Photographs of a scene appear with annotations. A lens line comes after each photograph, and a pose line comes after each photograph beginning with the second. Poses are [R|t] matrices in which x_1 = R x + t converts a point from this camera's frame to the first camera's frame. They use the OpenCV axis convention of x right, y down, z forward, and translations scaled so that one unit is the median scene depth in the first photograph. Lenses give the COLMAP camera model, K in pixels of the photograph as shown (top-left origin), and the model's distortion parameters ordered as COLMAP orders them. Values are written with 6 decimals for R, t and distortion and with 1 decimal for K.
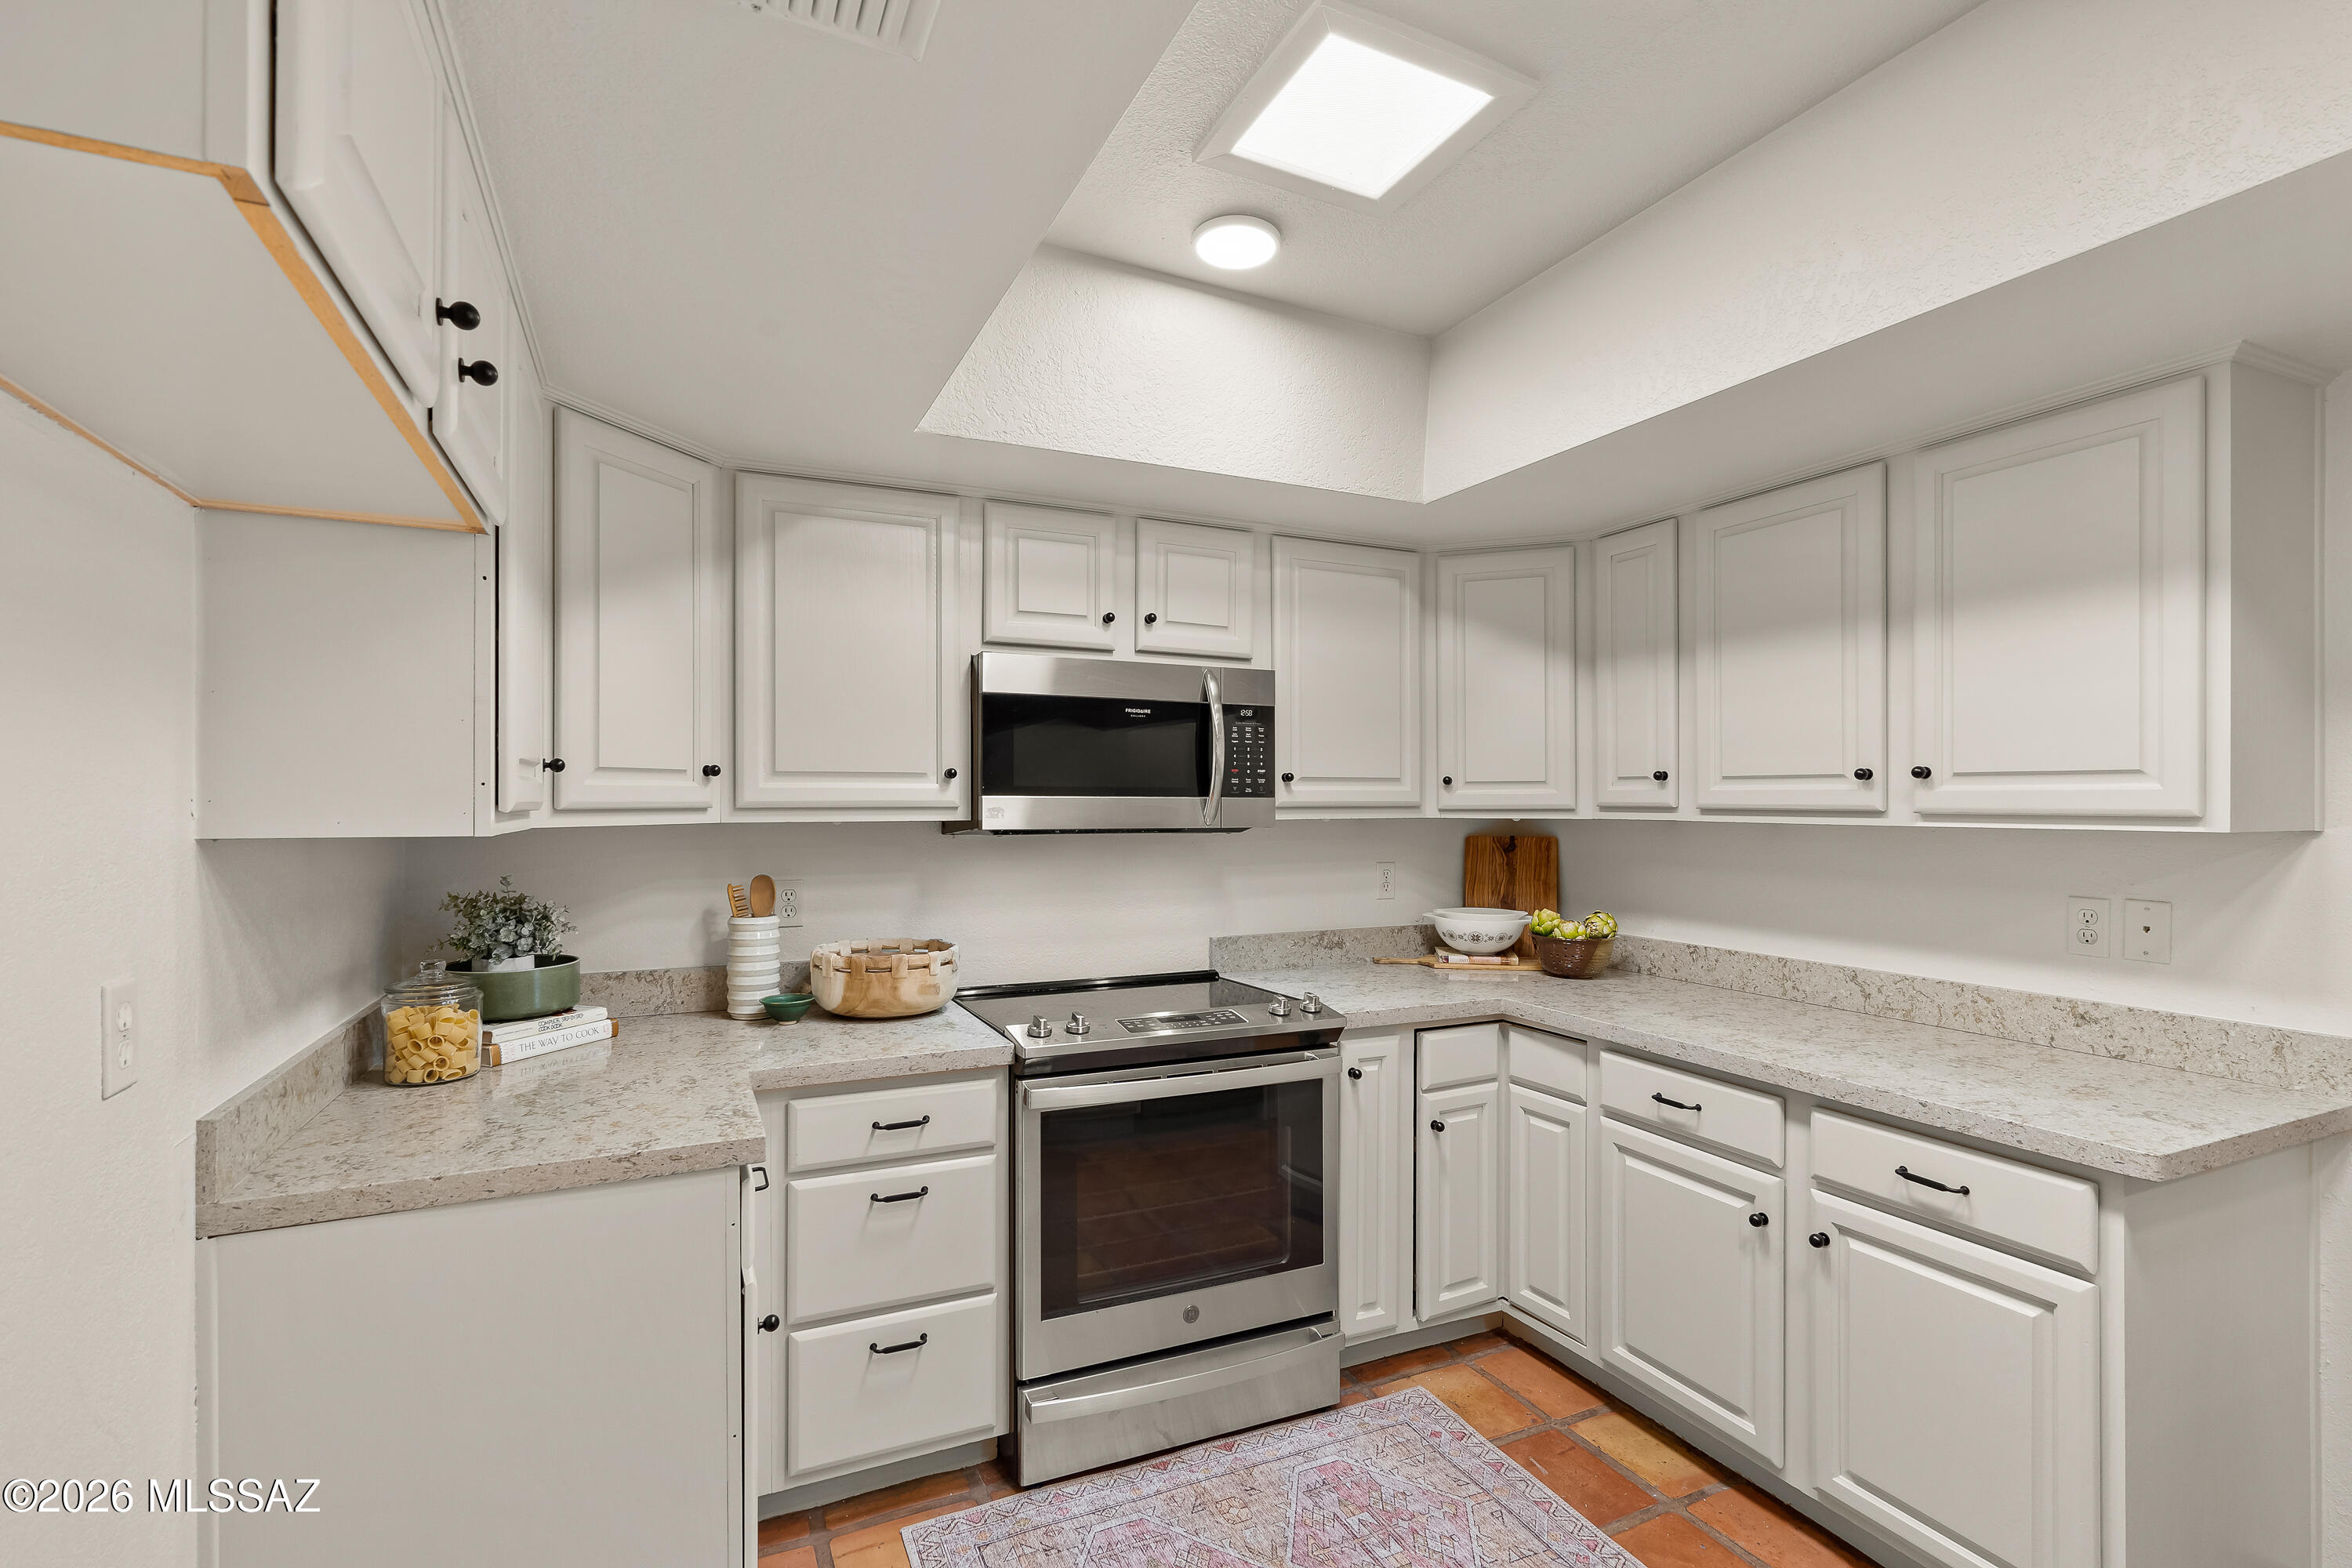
lens RADIAL K [[1081.5, 0, 1166.3], [0, 1081.5, 788.5], [0, 0, 1]] dist [-0.003662, 0.001087]
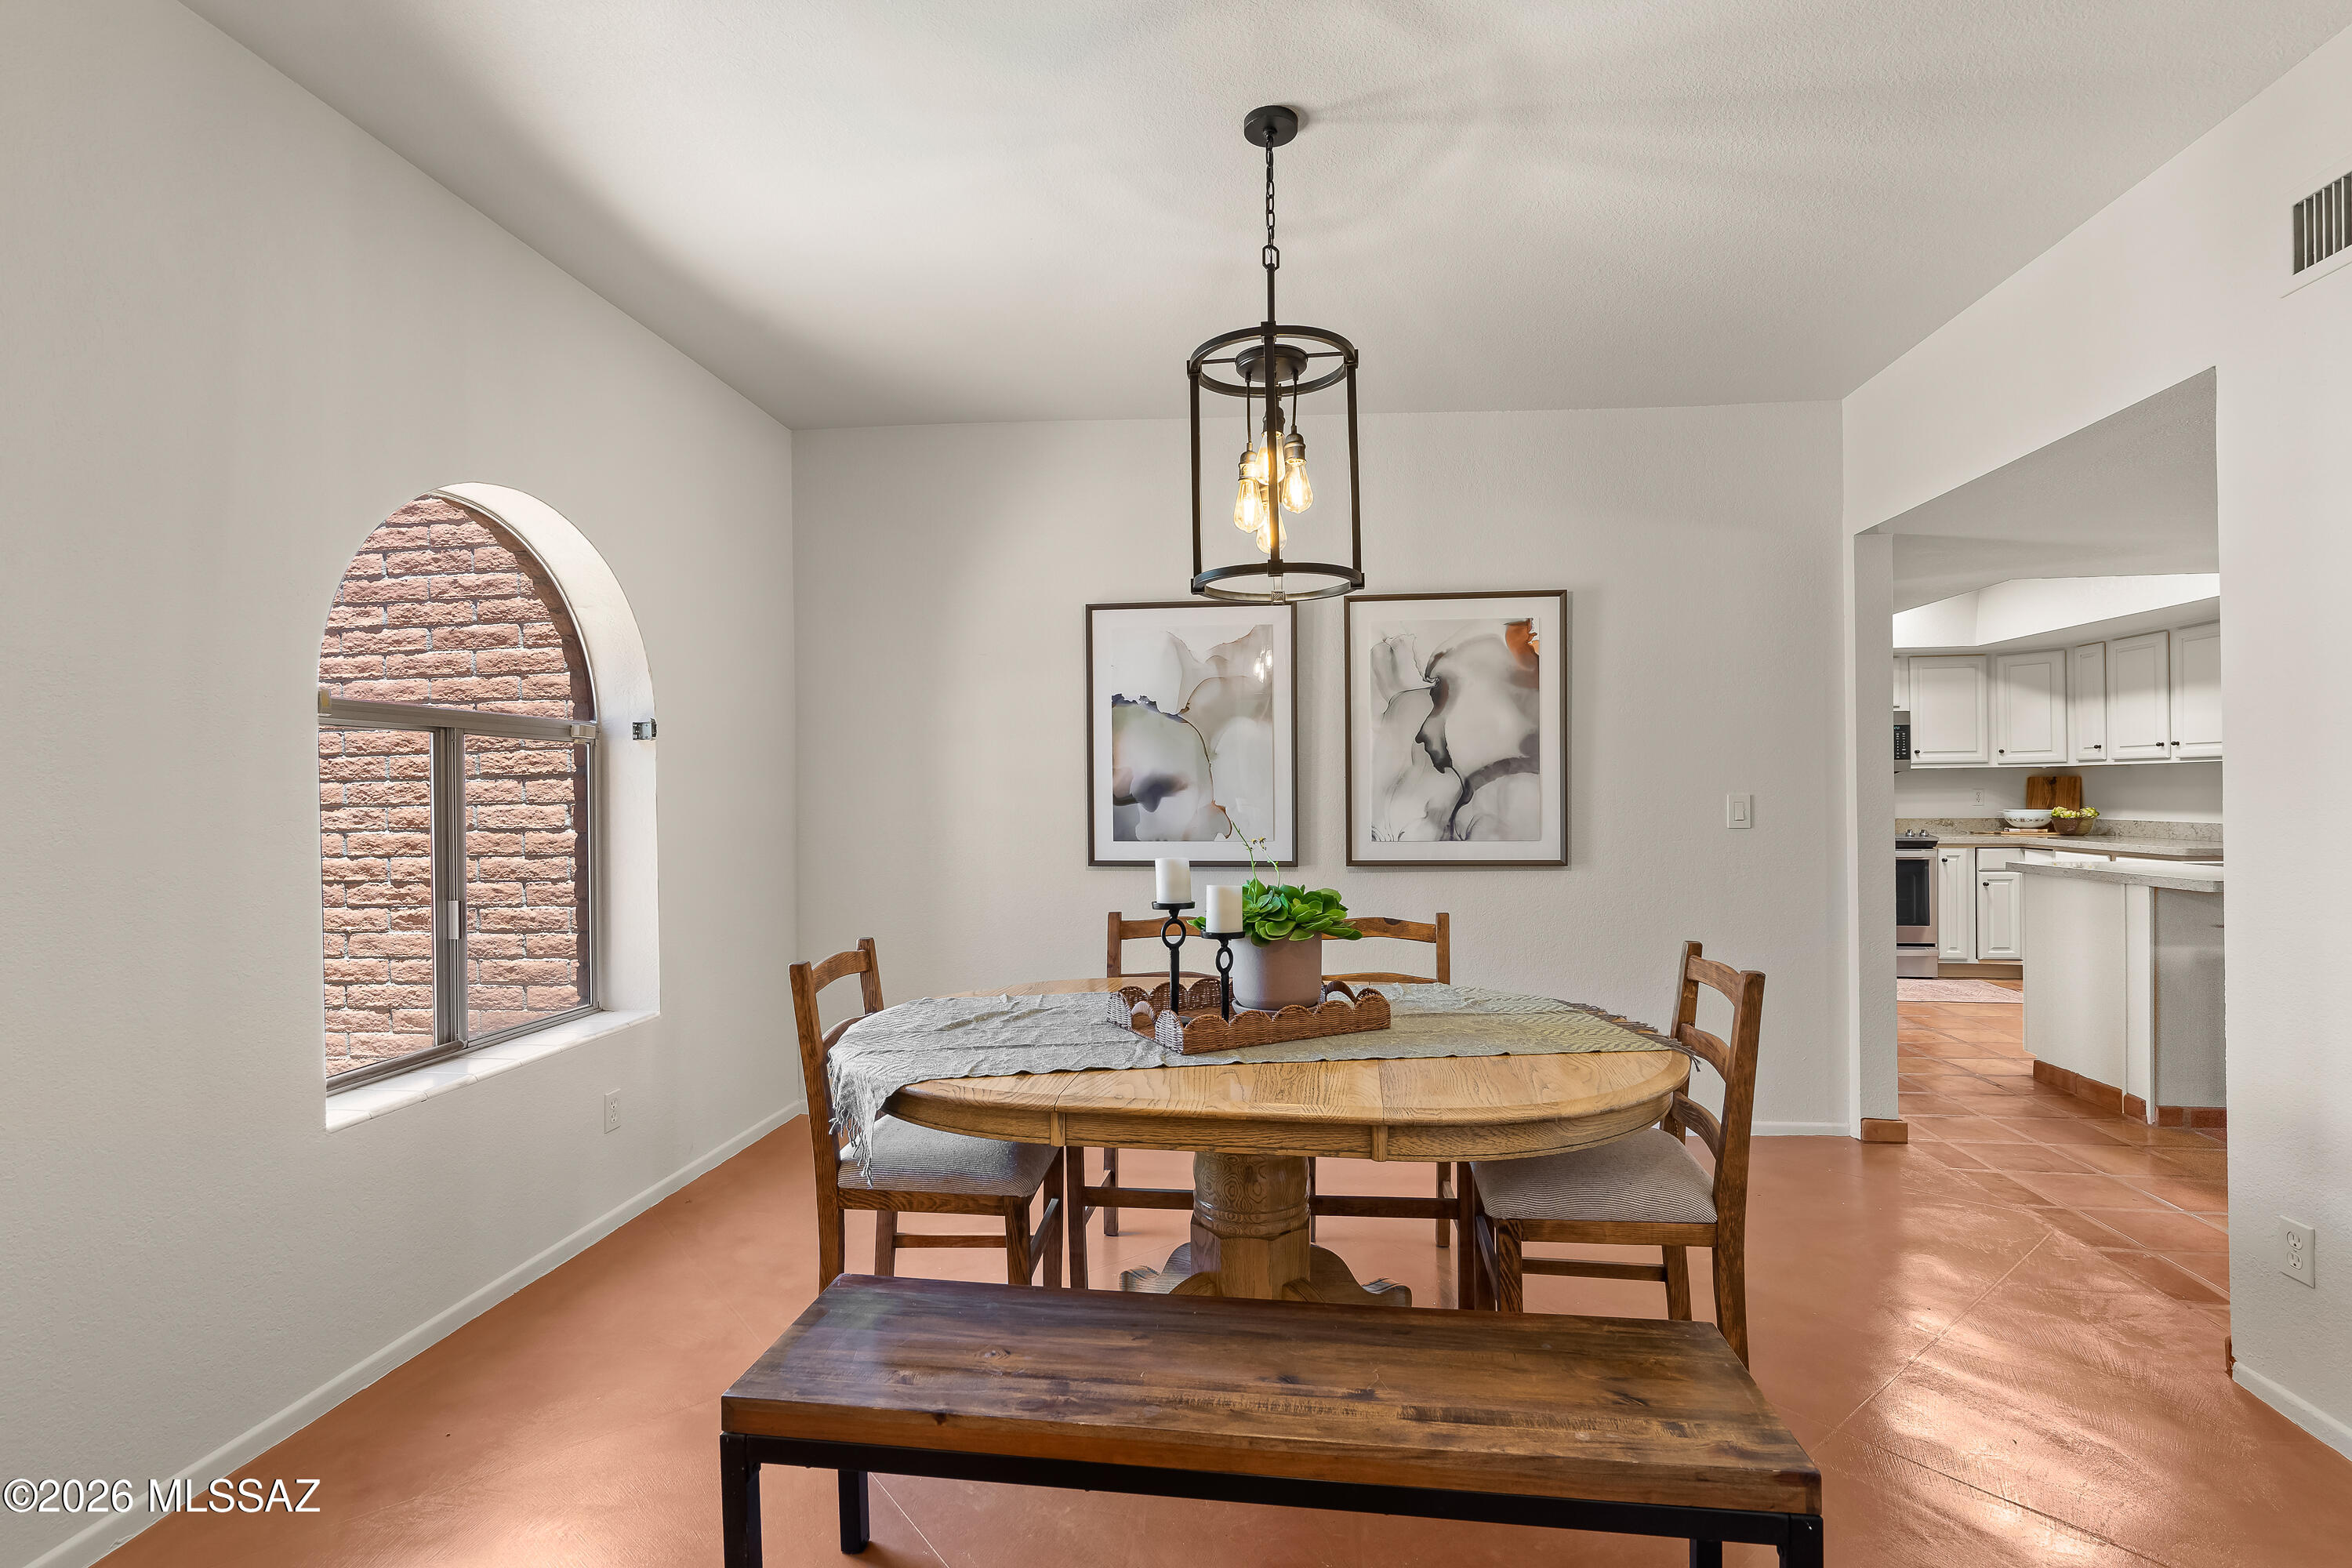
lens RADIAL K [[1081.5, 0, 1167.5], [0, 1081.5, 796.0], [0, 0, 1]] dist [-0.003662, 0.001087]
pose [[0.842773, -0.008141, -0.538208, -0.008397], [0.017078, 0.999787, 0.011619, 0.034871], [0.537998, -0.018984, 0.842732, -2.143169]]
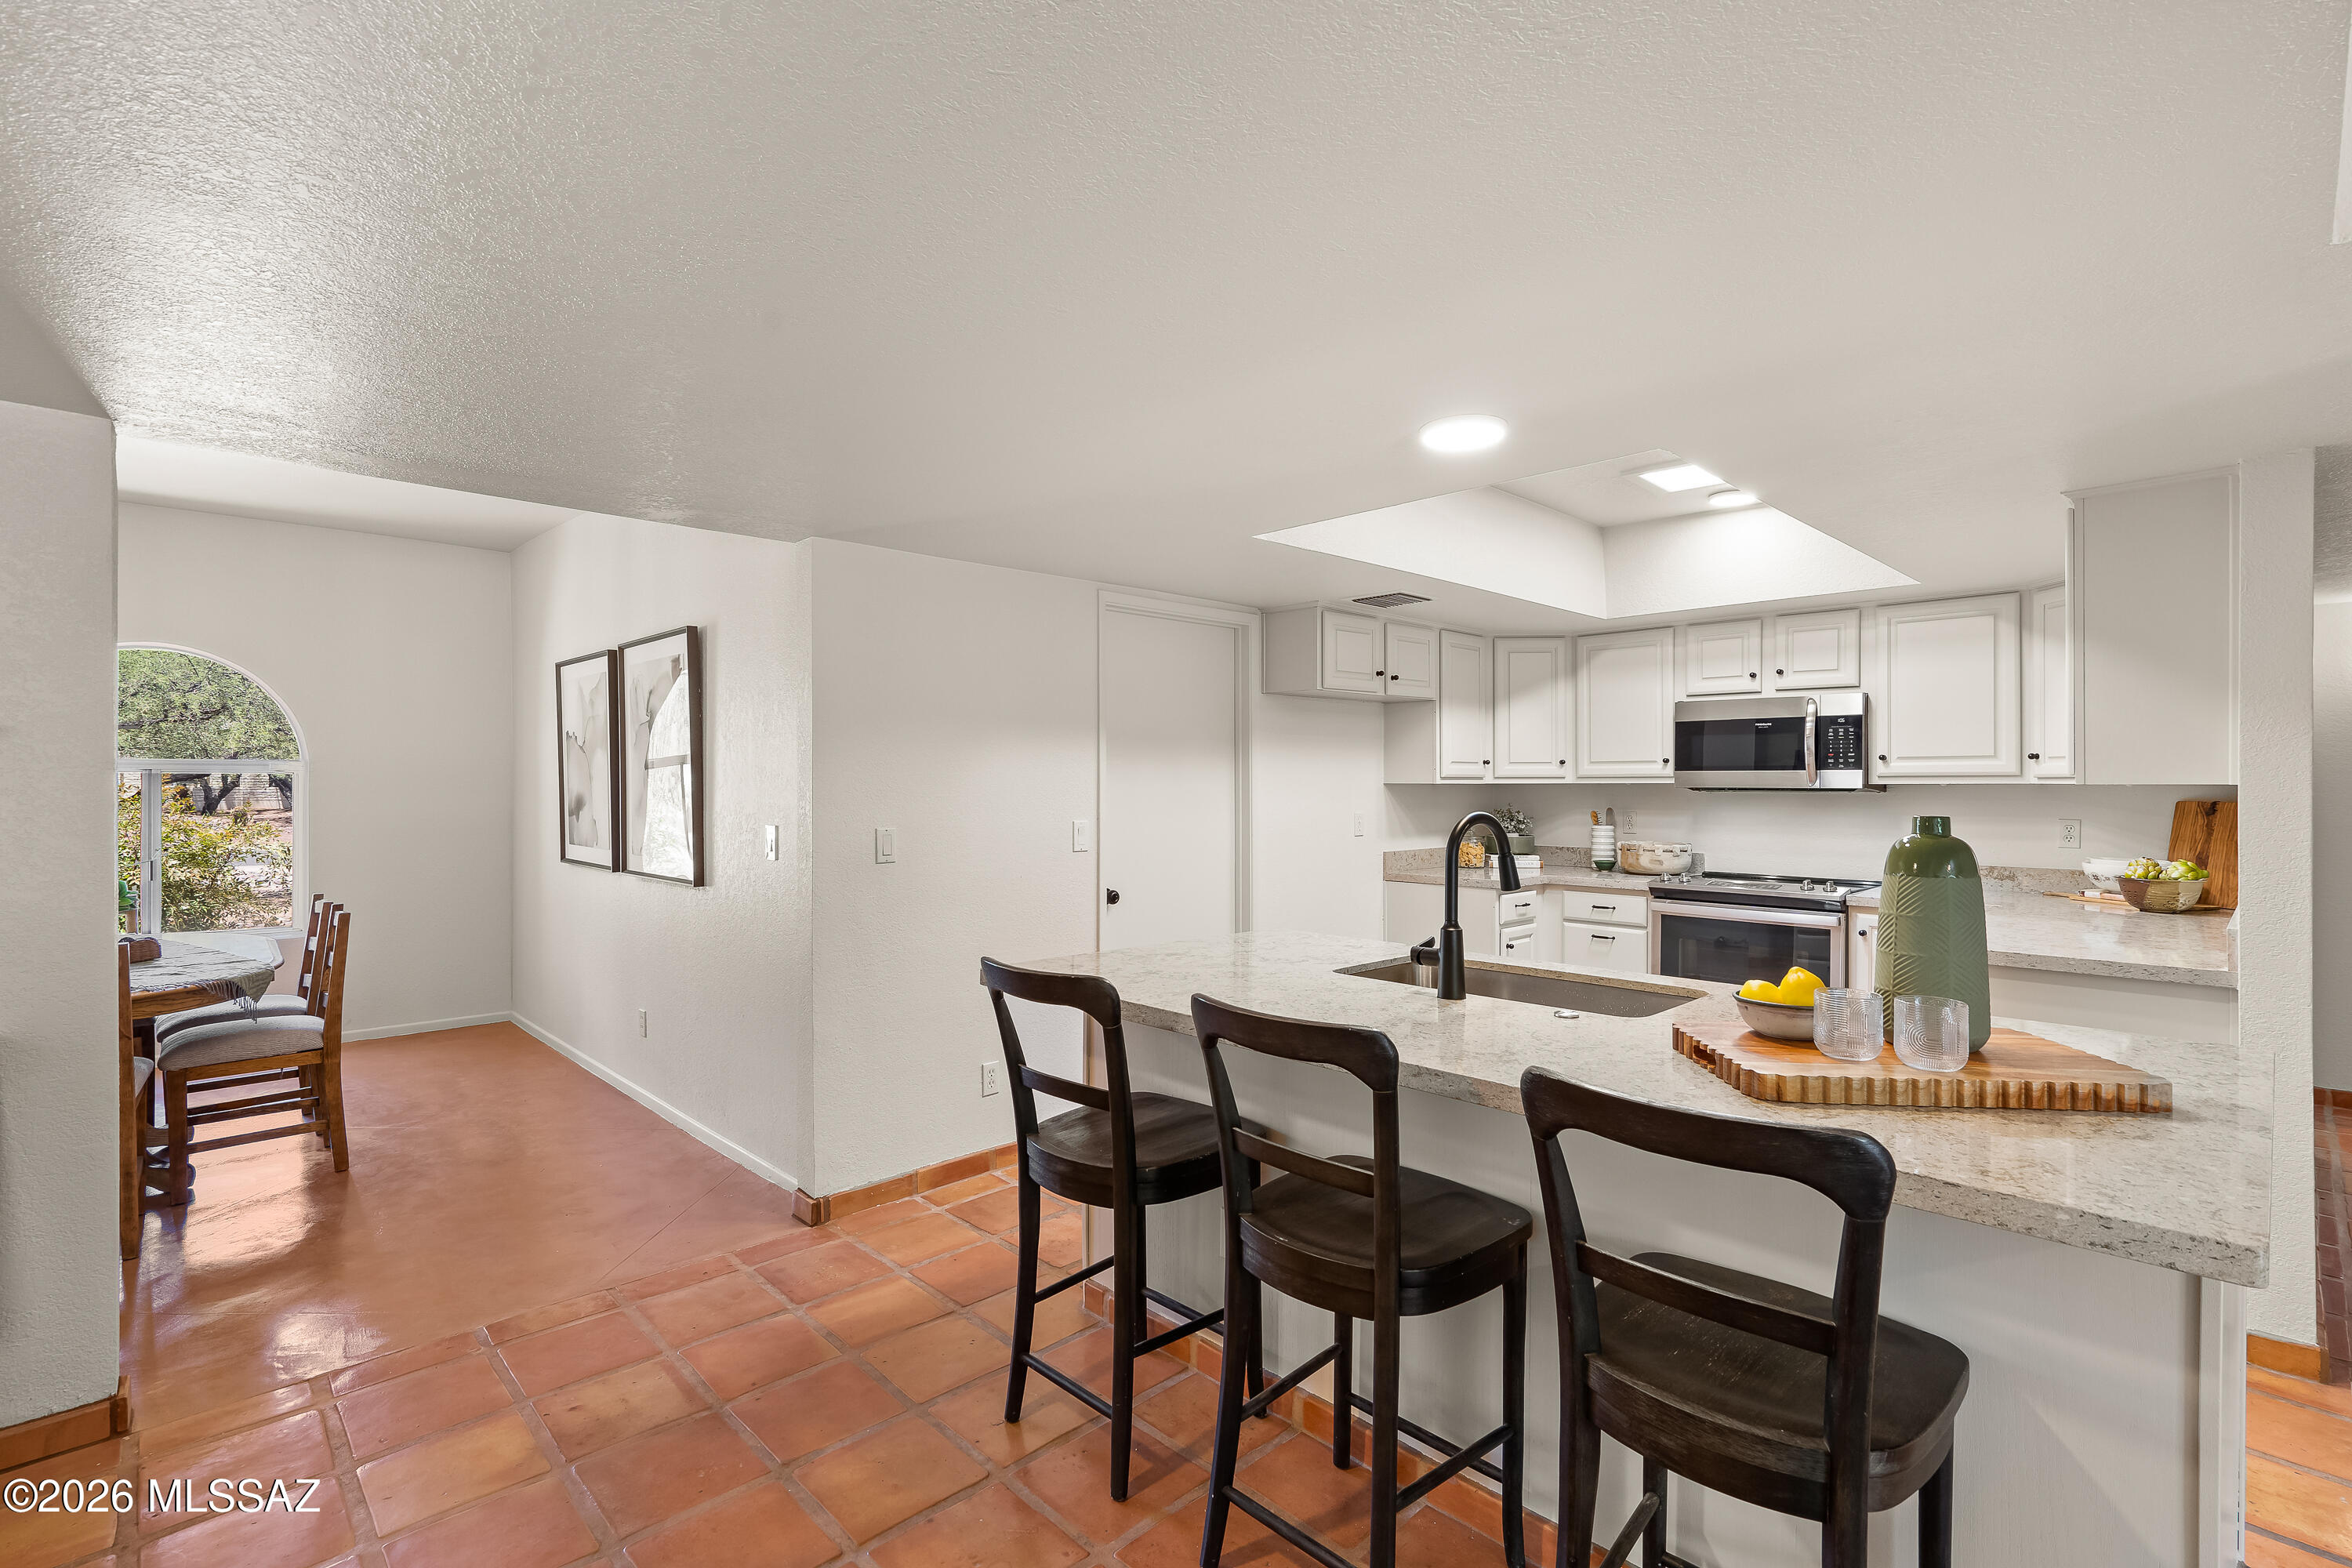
lens RADIAL K [[1081.5, 0, 1162.1], [0, 1081.5, 783.9], [0, 0, 1]] dist [-0.003662, 0.001087]
pose [[0.315977, -0.001037, -0.948766, 1.315731], [0.010016, 0.999947, 0.002243, 0.014835], [0.948714, -0.010212, 0.315971, -0.524273]]
